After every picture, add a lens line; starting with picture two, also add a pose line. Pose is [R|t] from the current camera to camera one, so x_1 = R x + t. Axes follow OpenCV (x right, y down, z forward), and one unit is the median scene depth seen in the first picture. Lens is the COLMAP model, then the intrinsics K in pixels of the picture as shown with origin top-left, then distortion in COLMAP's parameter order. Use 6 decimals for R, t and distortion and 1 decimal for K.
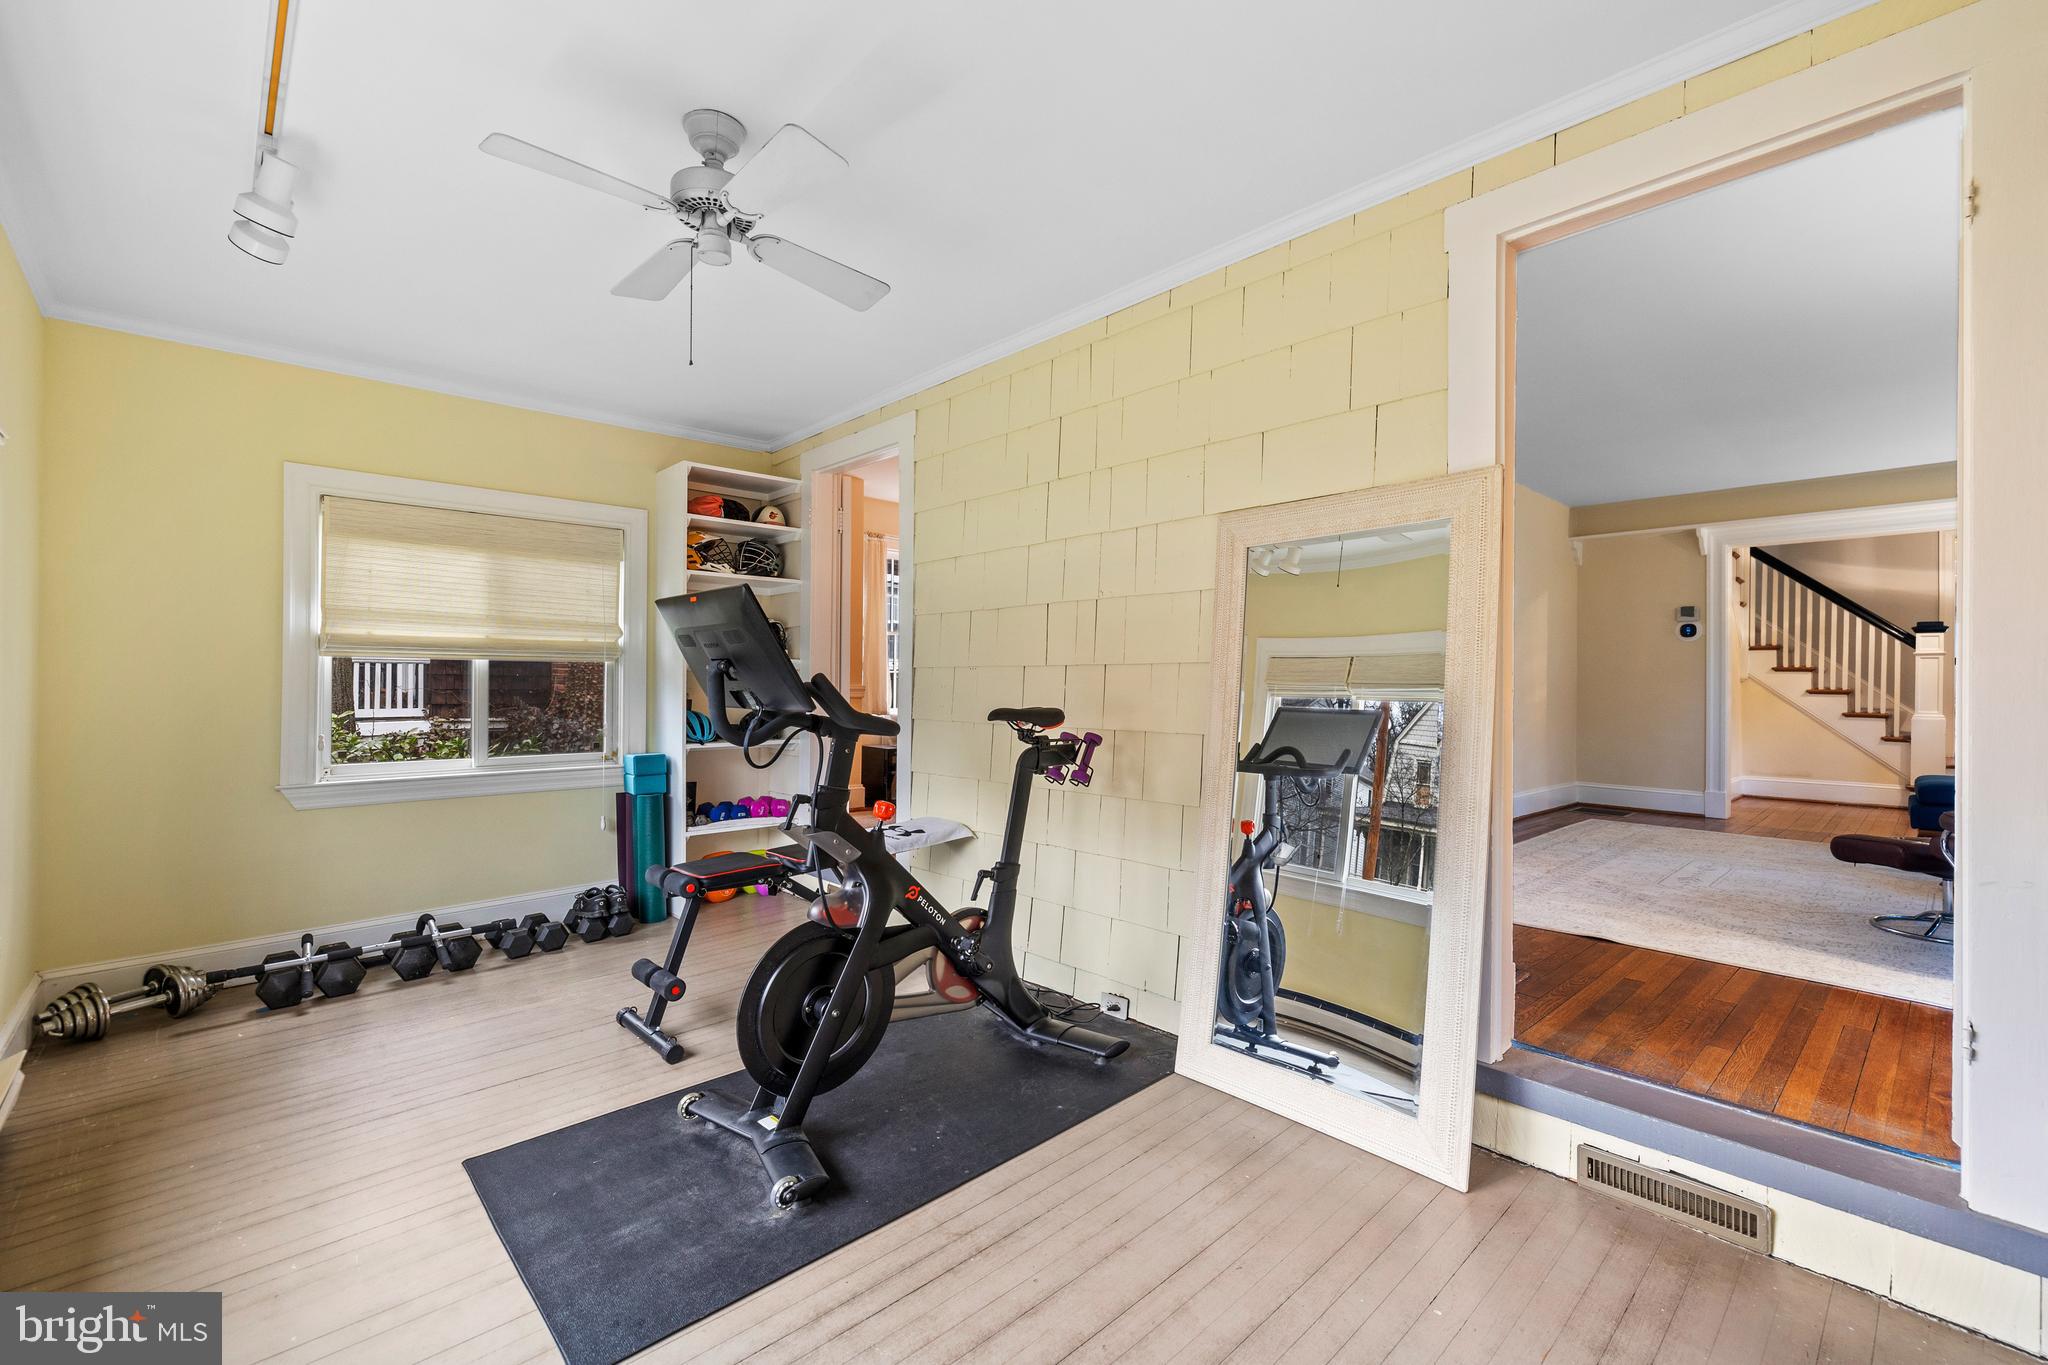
lens RADIAL K [[874.8, 0, 1035.2], [0, 874.8, 697.2], [0, 0, 1]] dist [0.000877, 0.000092]
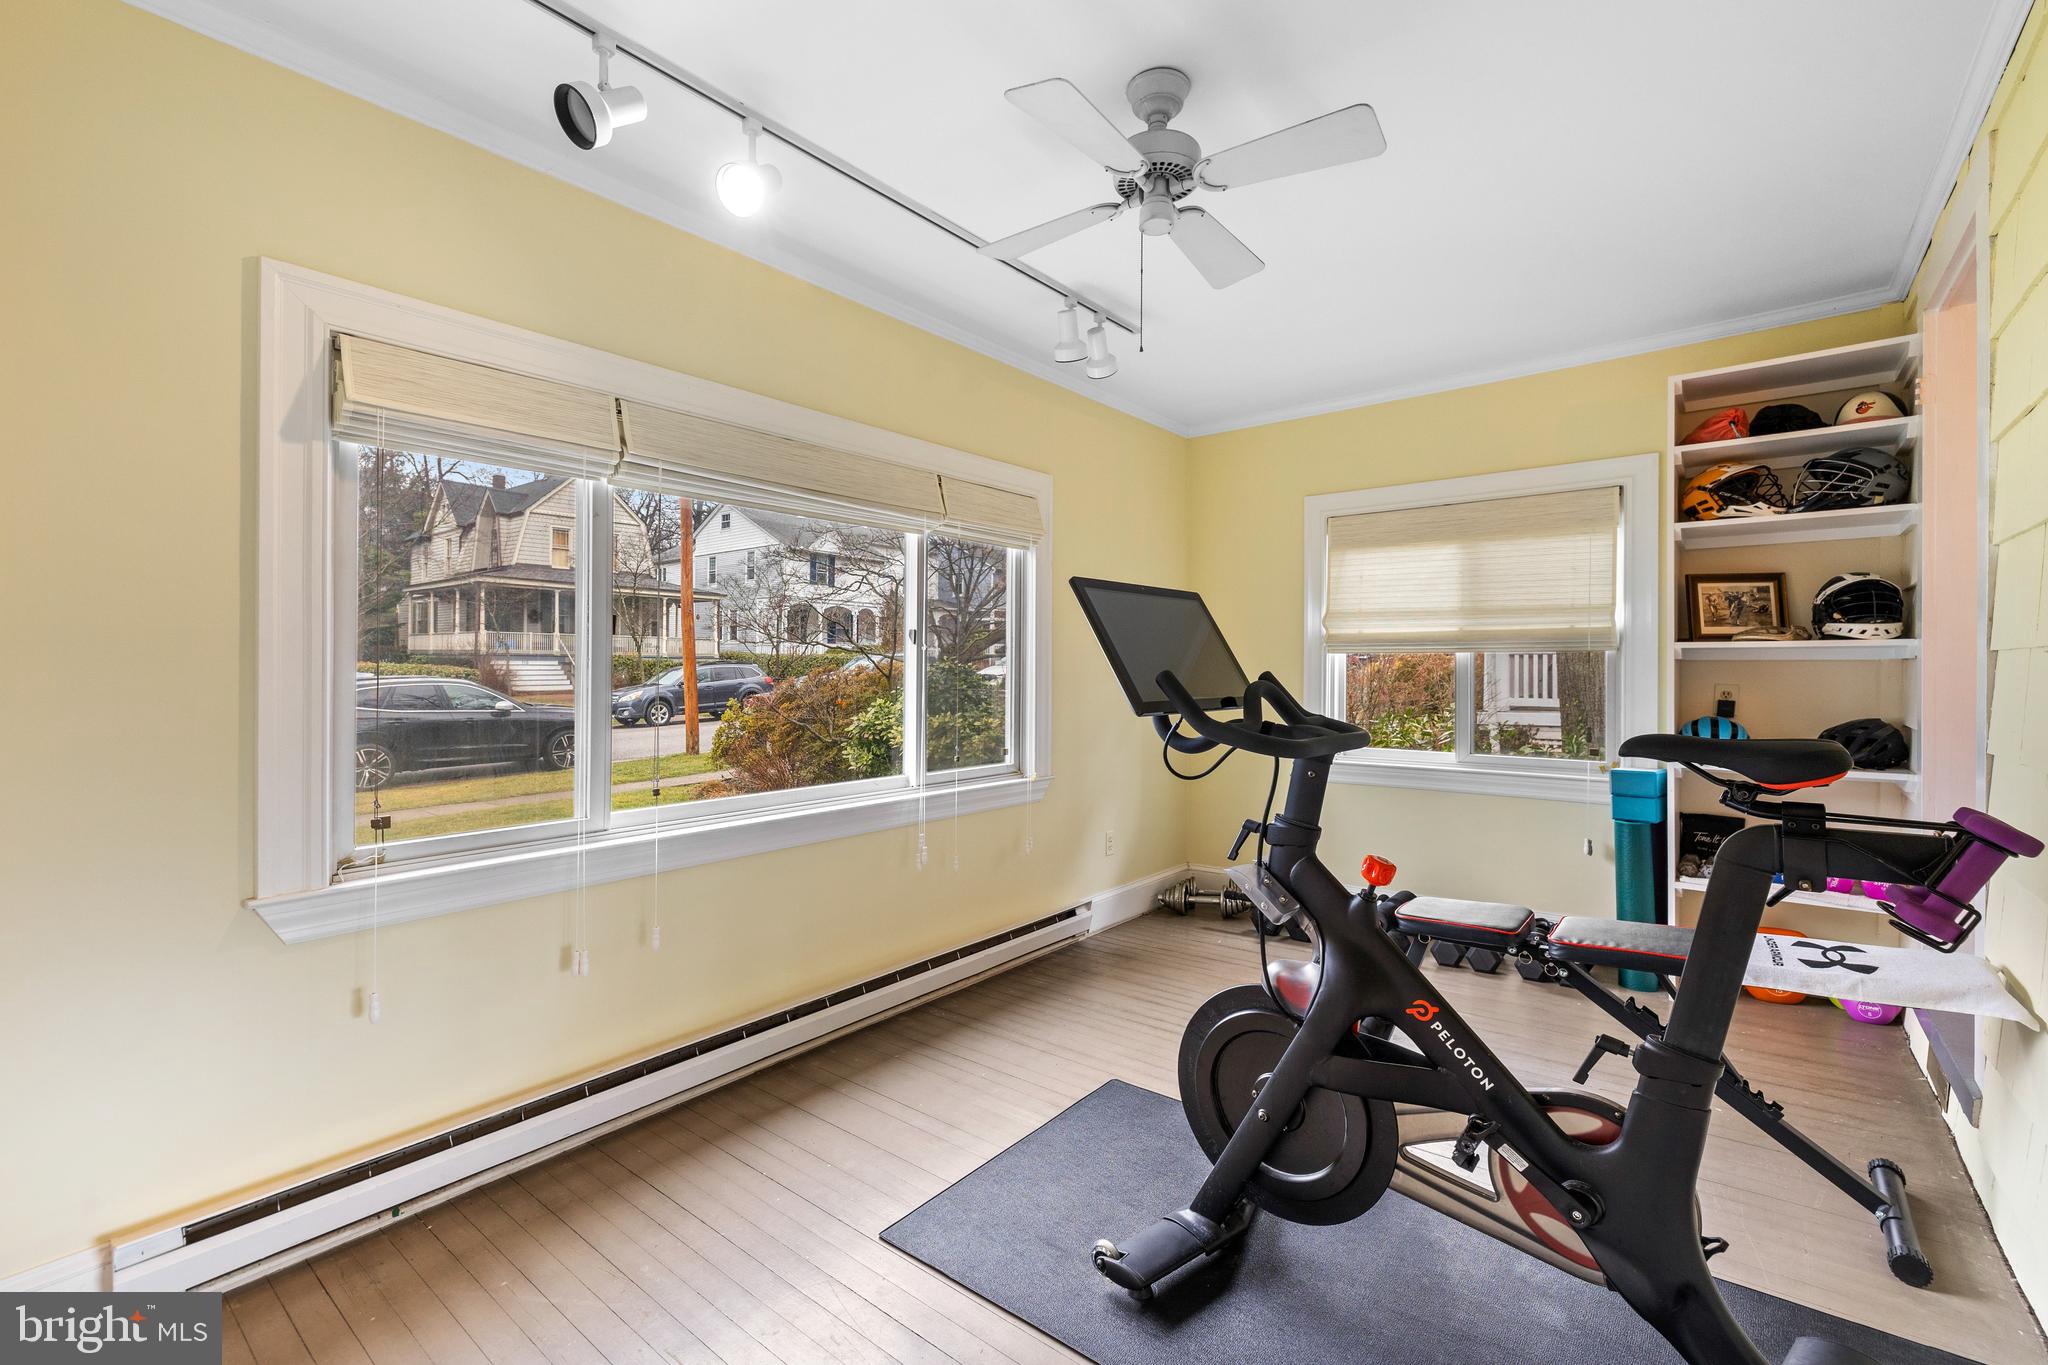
lens RADIAL K [[889.4, 0, 1018.9], [0, 889.4, 677.3], [0, 0, 1]] dist [0.001308, 0.000241]
pose [[0.125966, 0.005509, -0.992019, 0.390462], [-0.015095, 0.999879, 0.003636, -0.015934], [0.991920, 0.014517, 0.126034, 0.516932]]
